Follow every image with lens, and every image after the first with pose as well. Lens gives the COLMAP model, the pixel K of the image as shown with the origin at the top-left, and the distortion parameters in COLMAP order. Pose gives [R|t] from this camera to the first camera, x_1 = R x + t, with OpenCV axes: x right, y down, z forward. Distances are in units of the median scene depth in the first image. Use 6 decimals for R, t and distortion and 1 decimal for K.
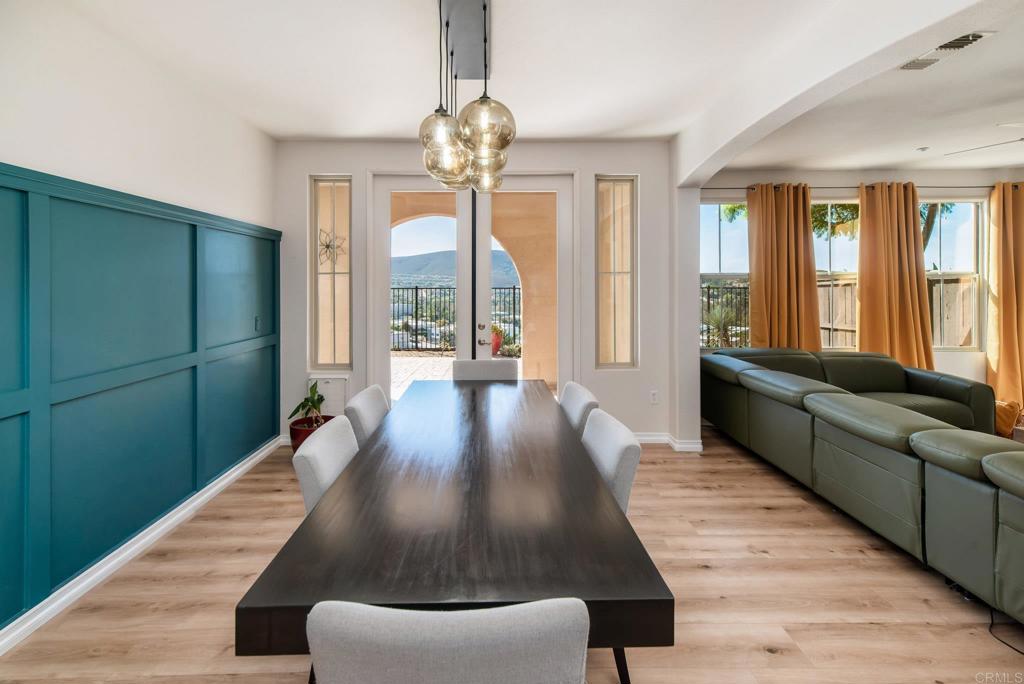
lens RADIAL K [[469.2, 0, 492.4], [0, 469.2, 286.2], [0, 0, 1]] dist [0.010767, 0.000084]
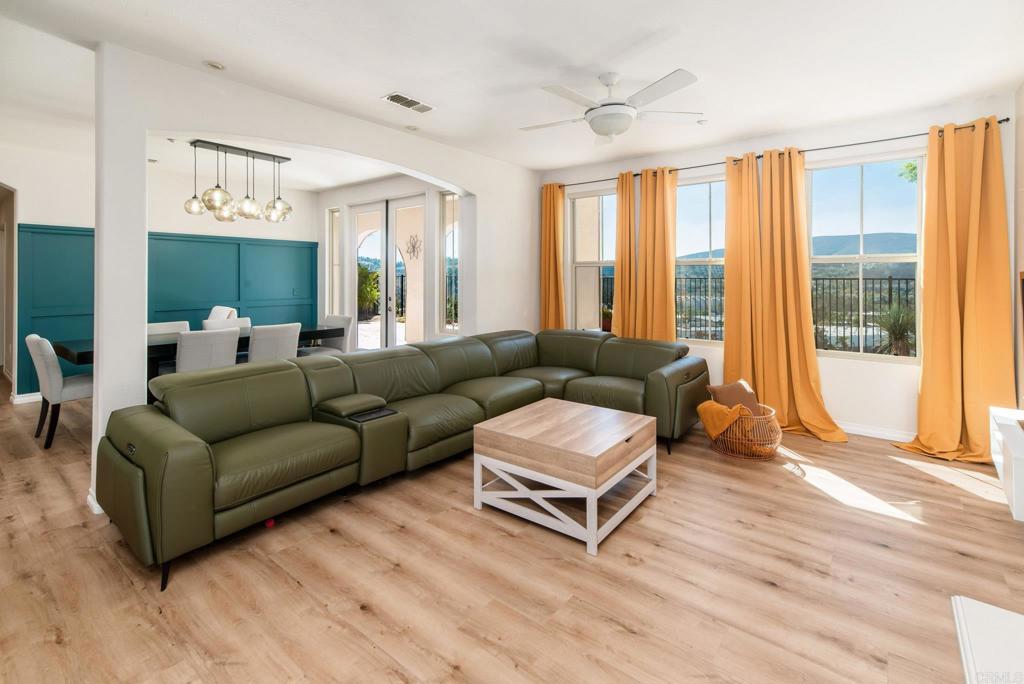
lens RADIAL K [[469.2, 0, 498.3], [0, 469.2, 278.3], [0, 0, 1]] dist [0.010767, 0.000084]
pose [[0.767005, 0.008065, -0.641591, 1.025717], [-0.007613, 0.999965, 0.003468, 0.009452], [0.641596, 0.002225, 0.767039, 0.048630]]
